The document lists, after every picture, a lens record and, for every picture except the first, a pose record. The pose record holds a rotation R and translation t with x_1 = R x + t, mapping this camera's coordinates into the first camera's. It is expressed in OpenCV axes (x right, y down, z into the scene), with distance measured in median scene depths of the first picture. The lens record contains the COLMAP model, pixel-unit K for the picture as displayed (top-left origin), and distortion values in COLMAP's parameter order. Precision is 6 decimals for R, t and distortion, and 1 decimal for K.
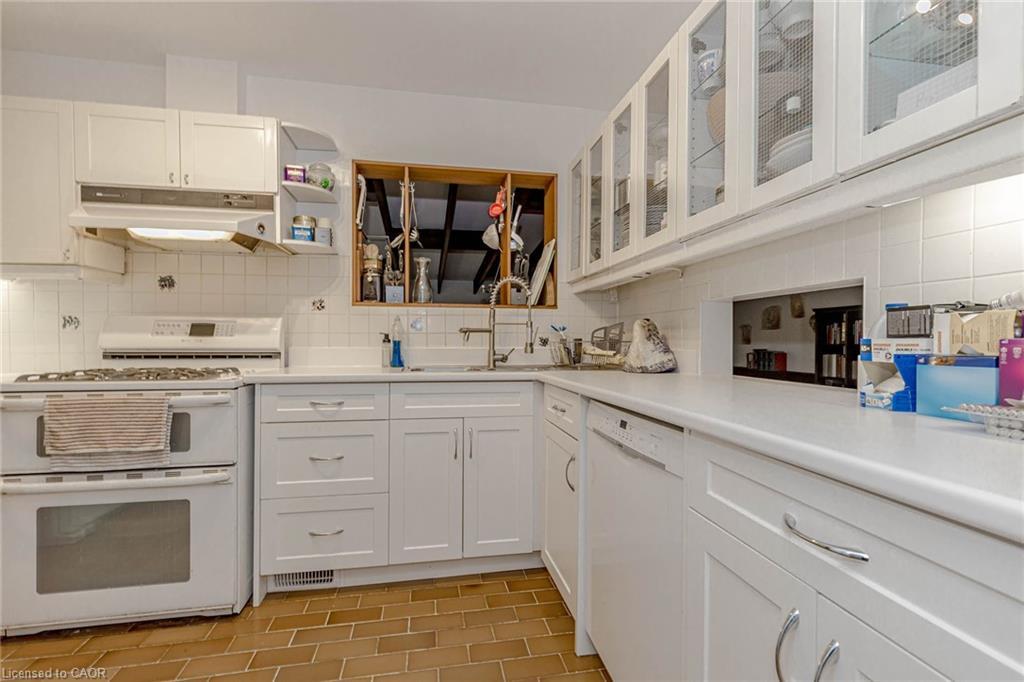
lens RADIAL K [[466.4, 0, 506.9], [0, 466.4, 347.3], [0, 0, 1]] dist [-0.001017, -0.000100]
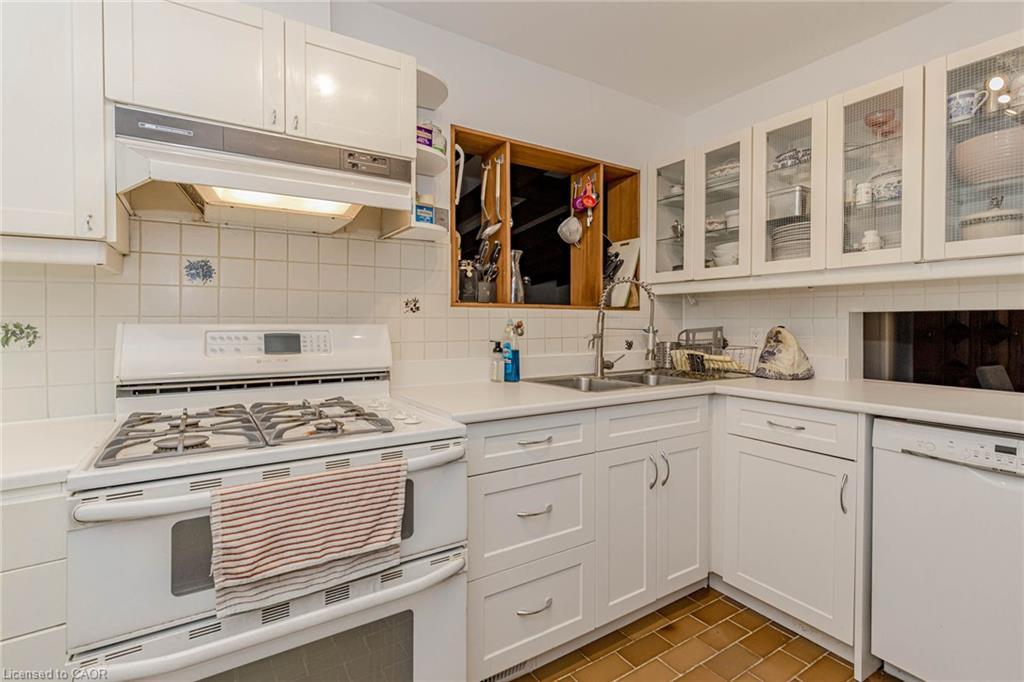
lens RADIAL K [[470.5, 0, 494.5], [0, 470.5, 328.0], [0, 0, 1]] dist [0.002775, -0.000562]
pose [[0.928754, -0.008301, 0.370604, -0.626470], [0.008411, 0.999964, 0.001318, -0.059599], [-0.370602, 0.001893, 0.928790, 0.247618]]
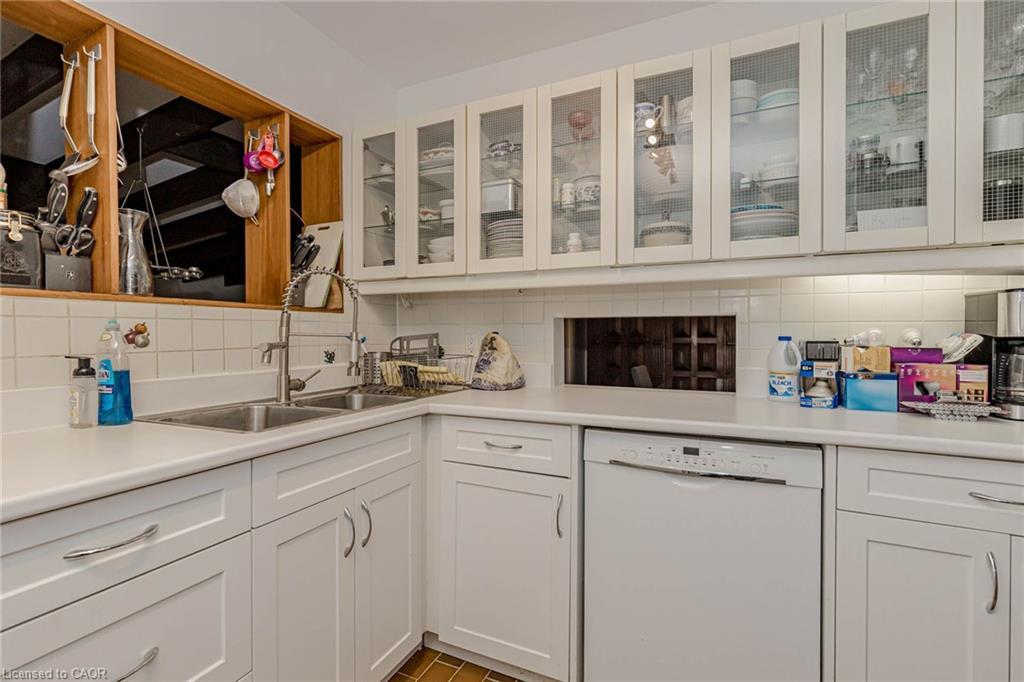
lens RADIAL K [[474.2, 0, 503.3], [0, 474.2, 339.9], [0, 0, 1]] dist [0.001426, 0.000218]
pose [[0.574249, -0.015189, 0.818540, -0.448681], [0.013515, 0.999868, 0.009072, -0.050110], [-0.818569, 0.005853, 0.574378, 0.399152]]
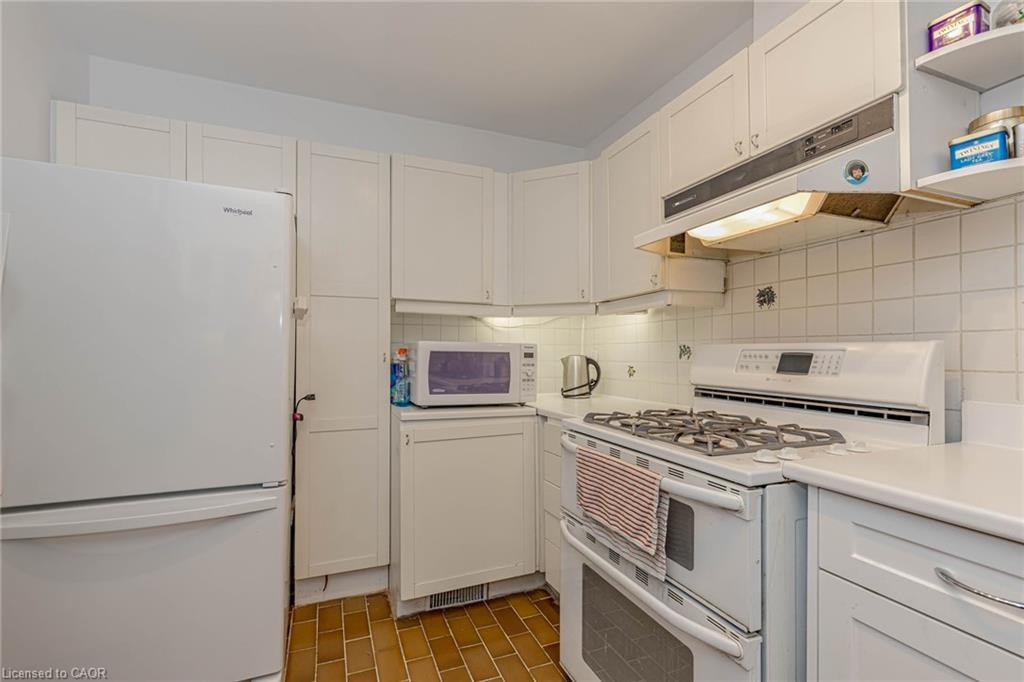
lens RADIAL K [[466.4, 0, 506.9], [0, 466.4, 347.3], [0, 0, 1]] dist [-0.001017, -0.000100]
pose [[0.197106, -0.013396, -0.980291, -0.096450], [-0.014933, 0.999750, -0.016664, -0.043585], [0.980269, 0.017923, 0.196856, 0.484097]]
